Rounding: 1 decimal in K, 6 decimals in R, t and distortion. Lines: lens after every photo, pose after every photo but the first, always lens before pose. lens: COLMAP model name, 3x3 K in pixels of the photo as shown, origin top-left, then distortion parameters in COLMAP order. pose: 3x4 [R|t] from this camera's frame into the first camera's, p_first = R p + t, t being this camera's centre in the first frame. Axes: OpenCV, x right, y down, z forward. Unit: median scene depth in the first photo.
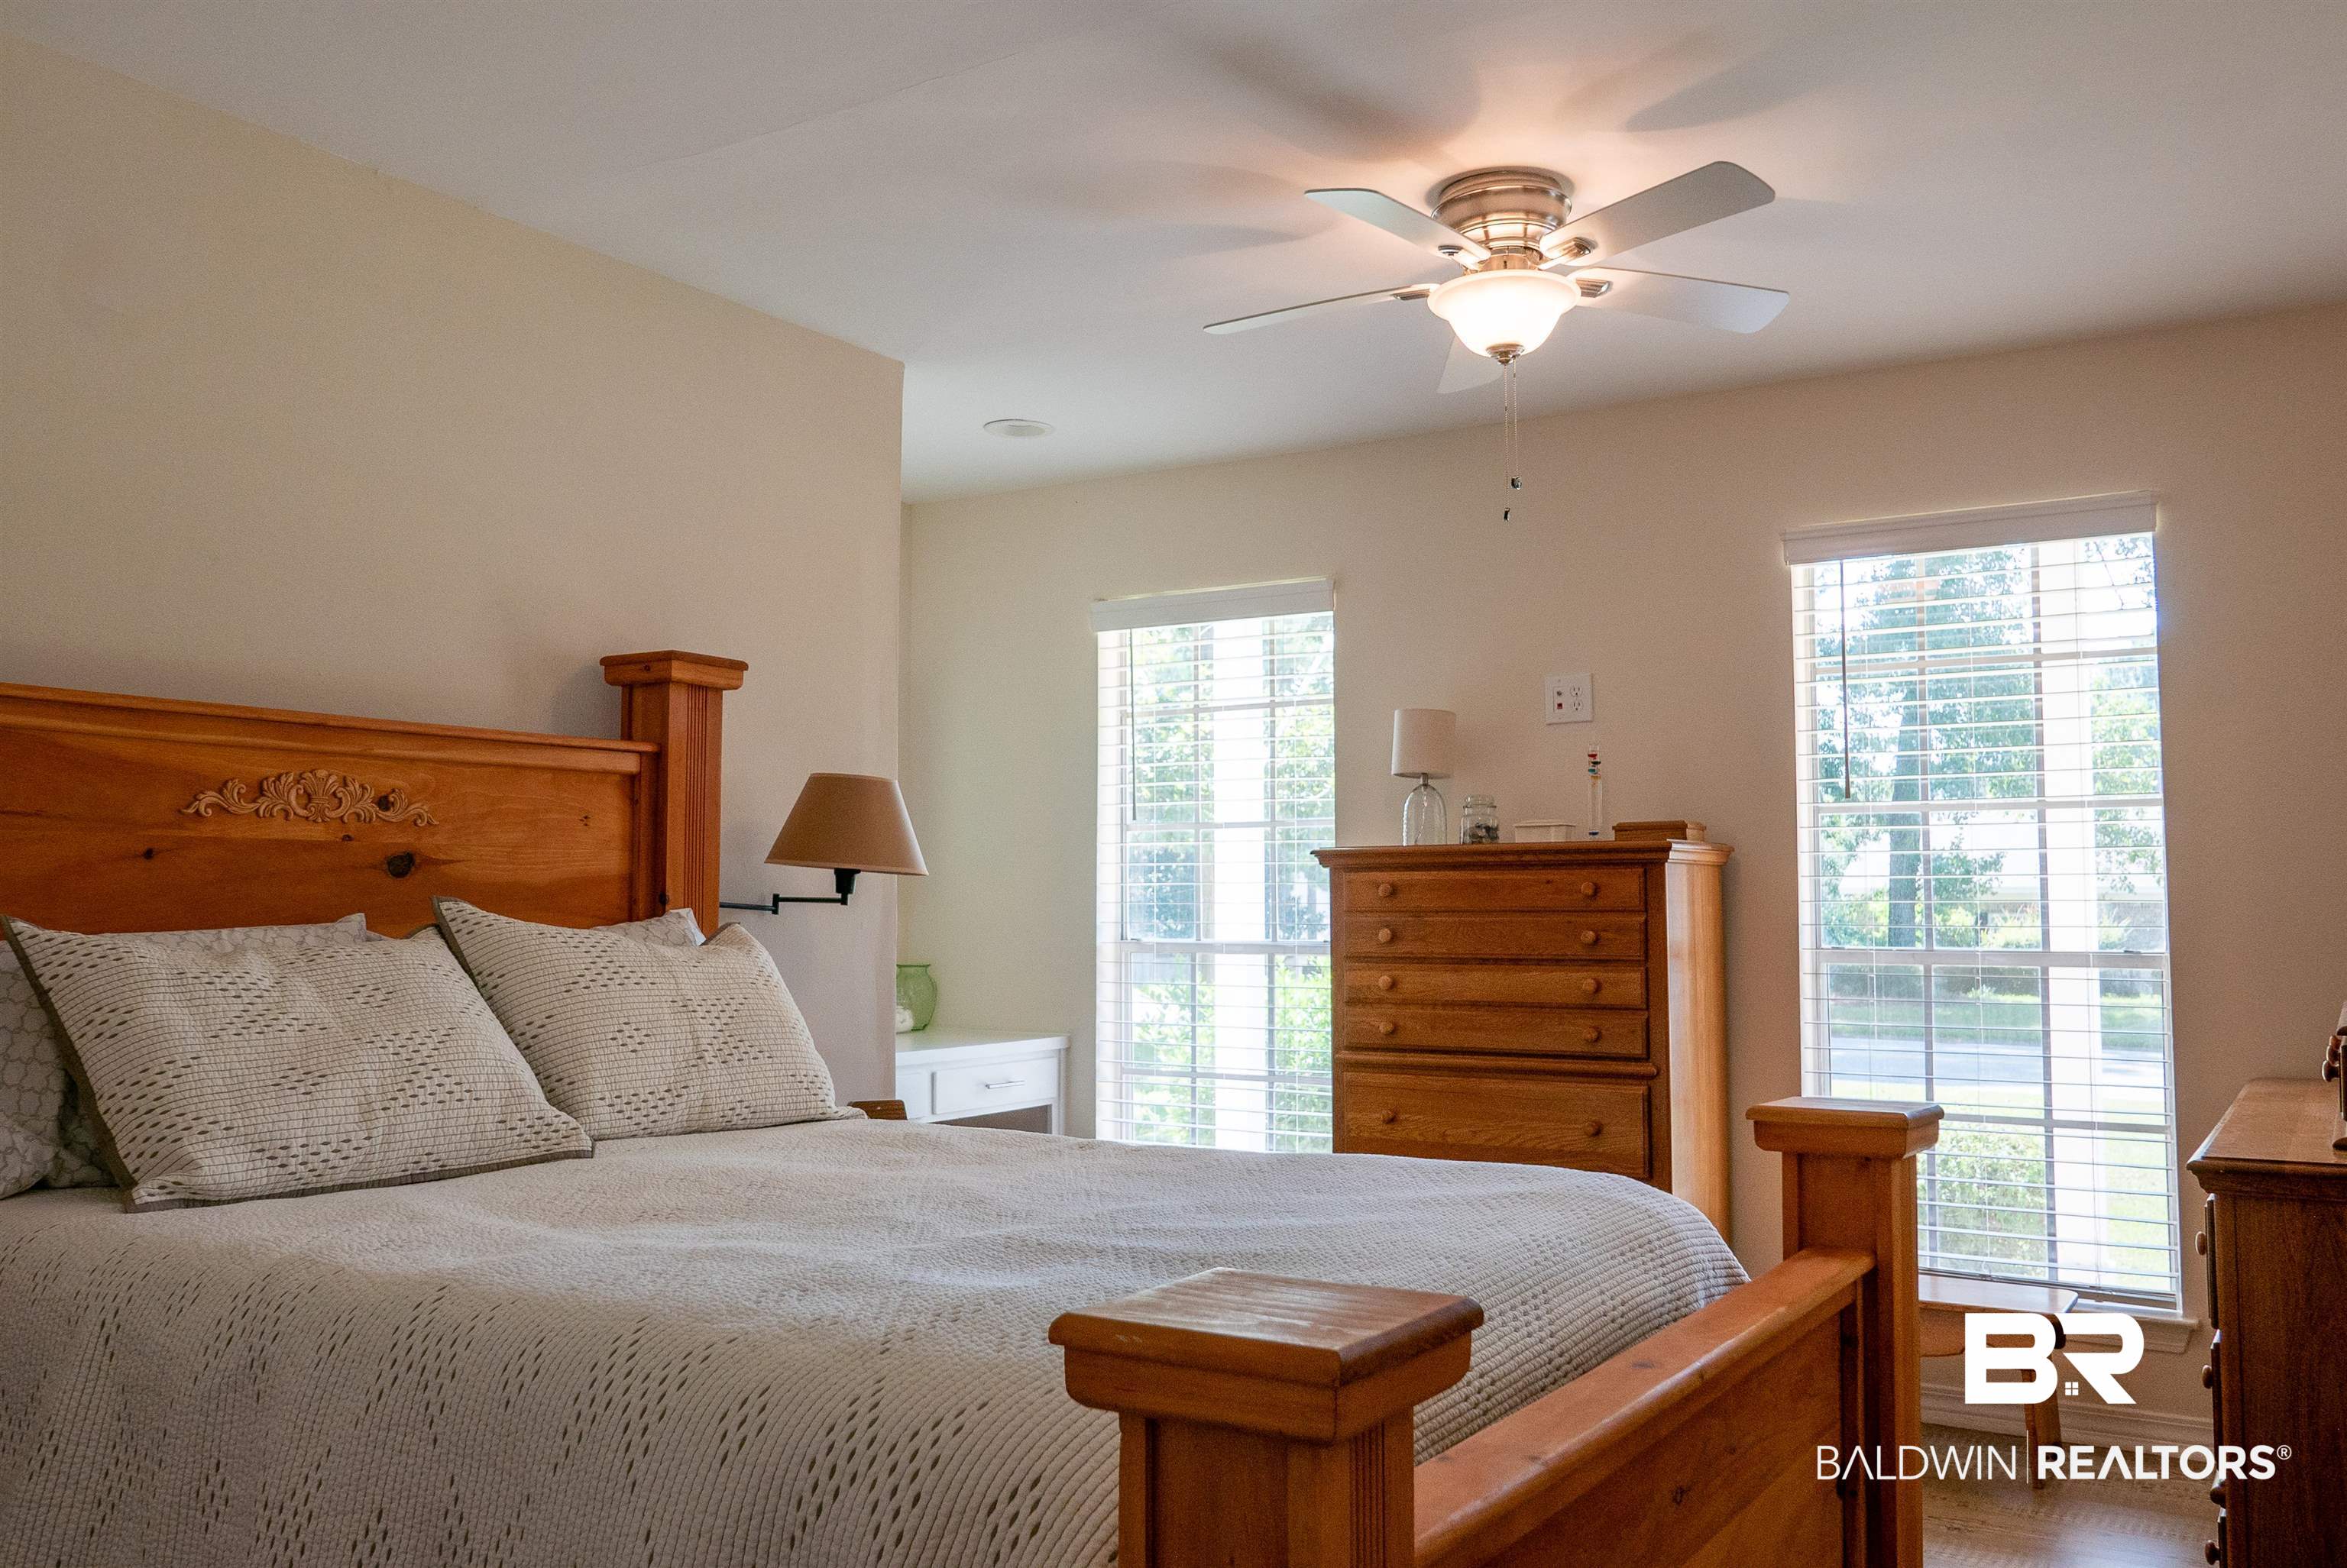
lens RADIAL K [[1934.4, 0, 1173.5], [0, 1934.4, 784.0], [0, 0, 1]] dist [0.003846, 0.002846]
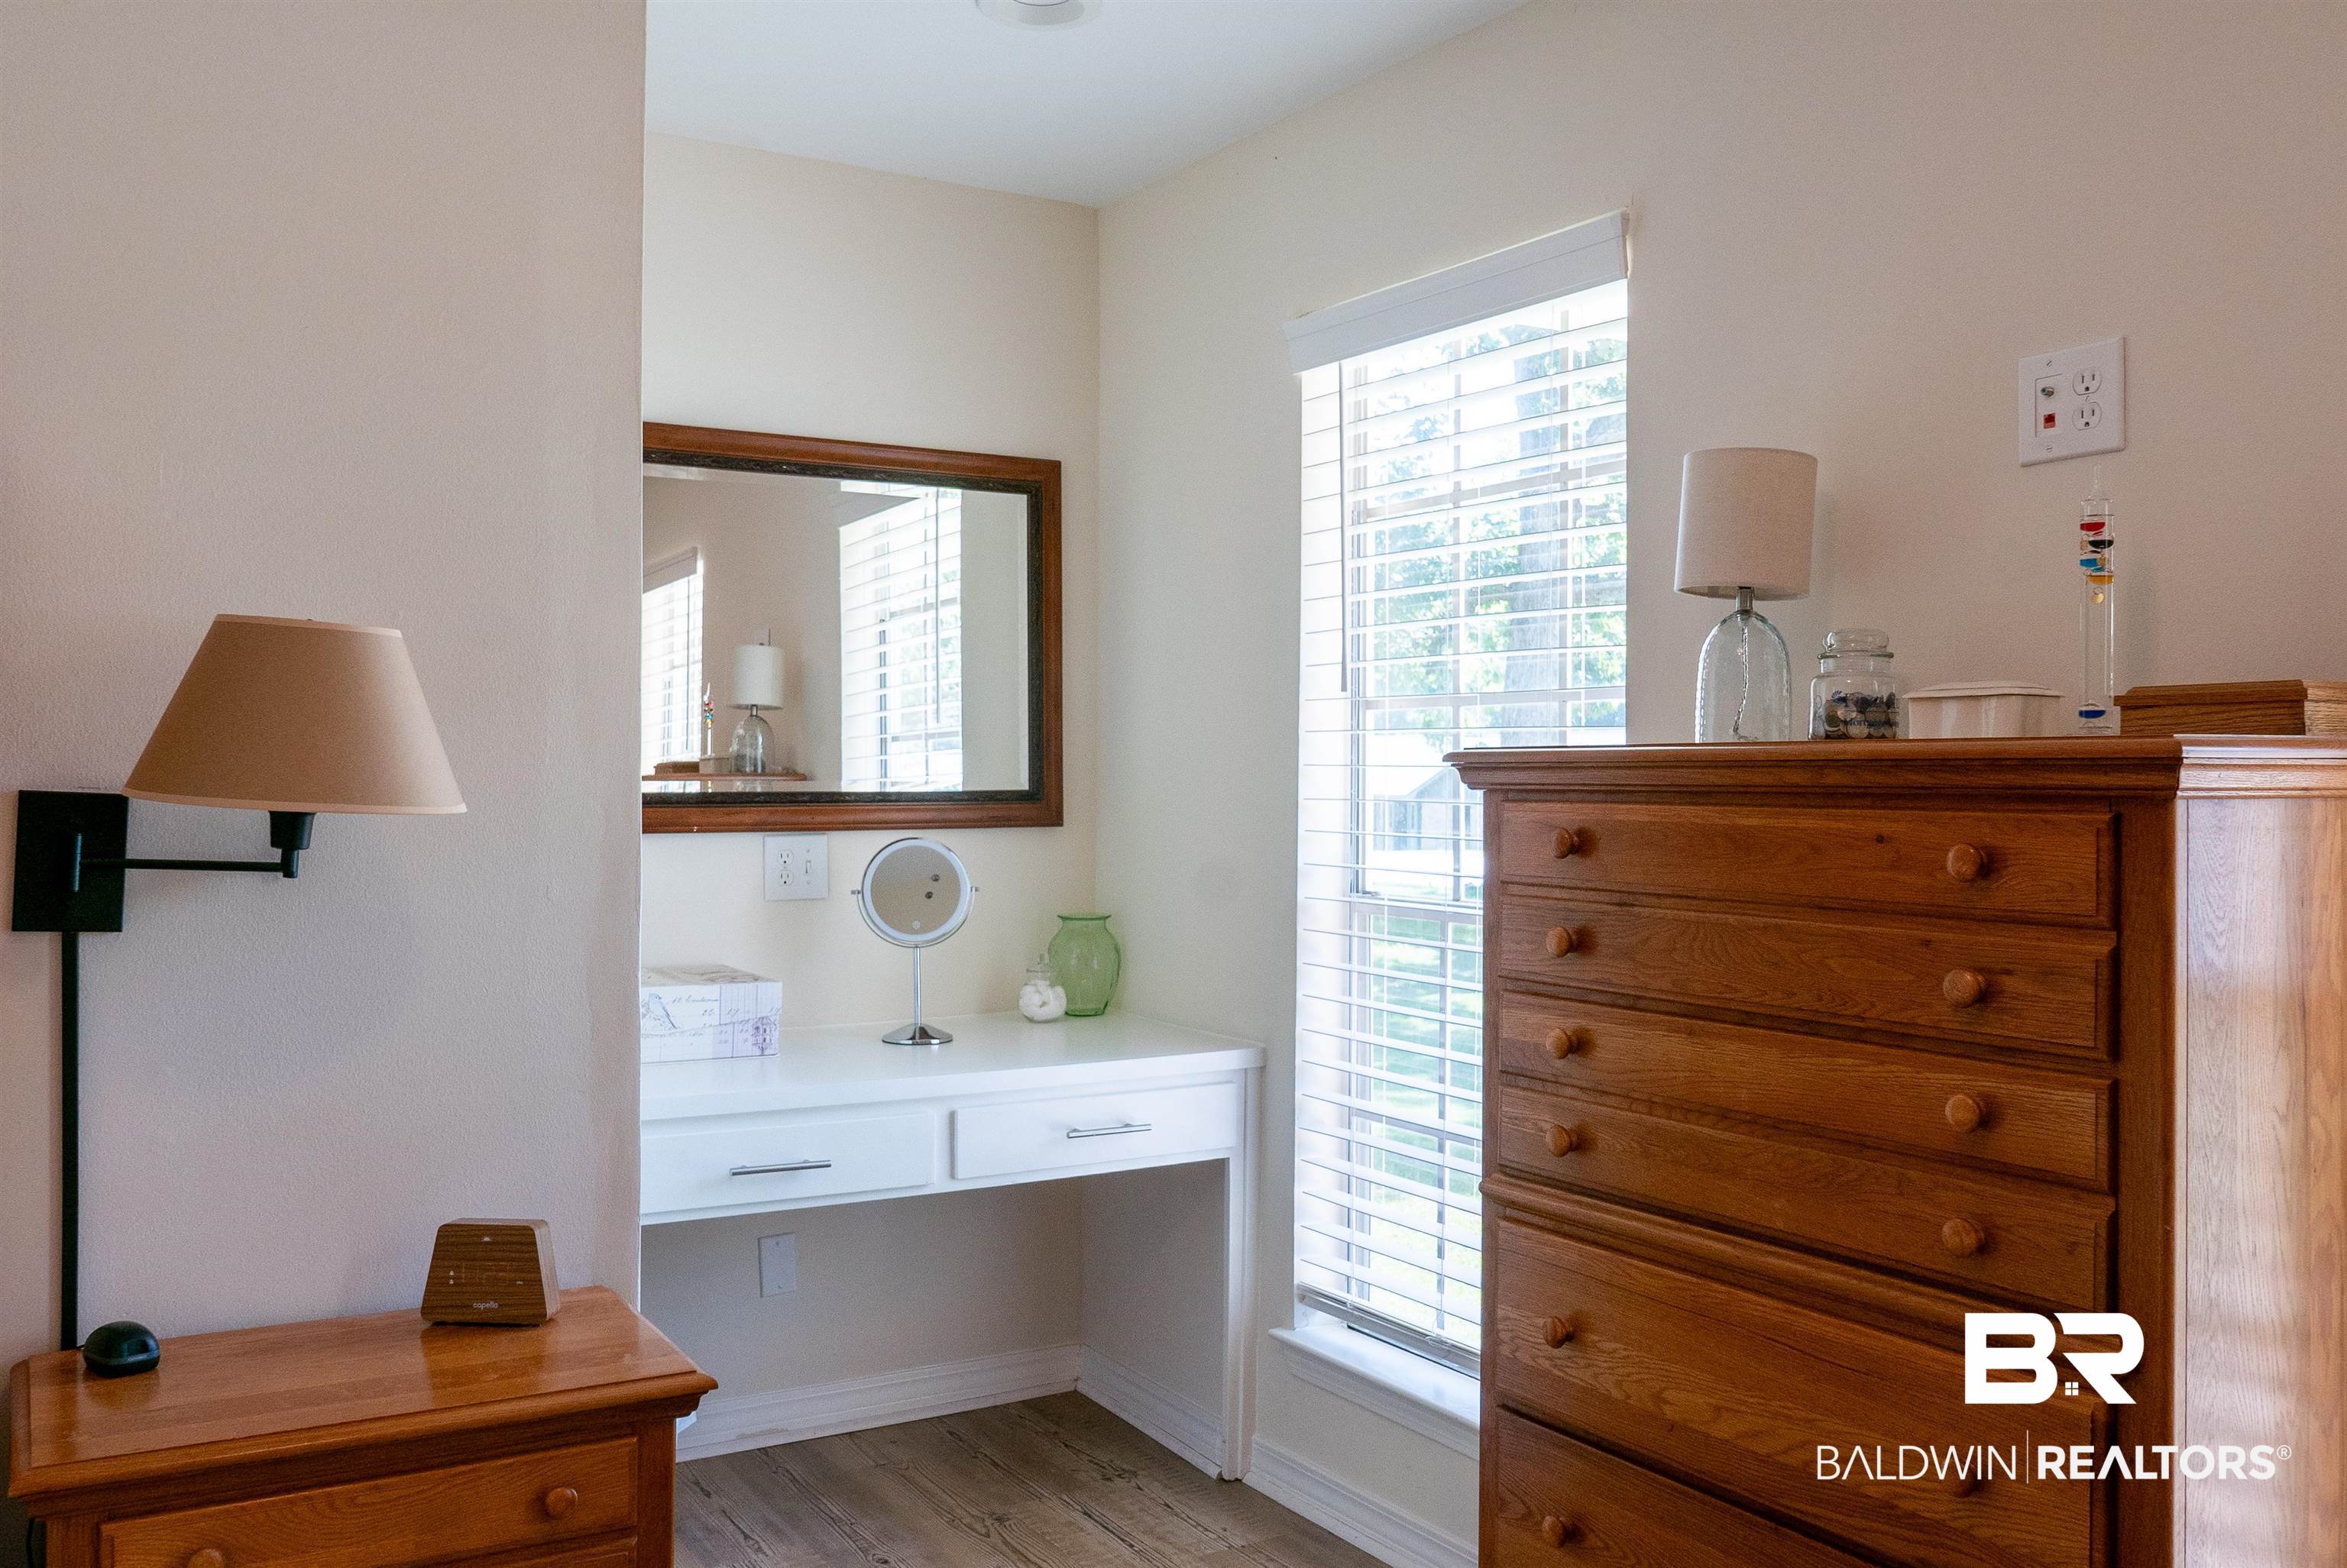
lens RADIAL K [[1934.4, 0, 1173.5], [0, 1934.4, 784.0], [0, 0, 1]] dist [0.003846, 0.002846]
pose [[0.900808, 0.008337, -0.434137, 0.220196], [0.021872, 0.997675, 0.064543, 0.009330], [0.433666, -0.067637, 0.898532, 0.537088]]
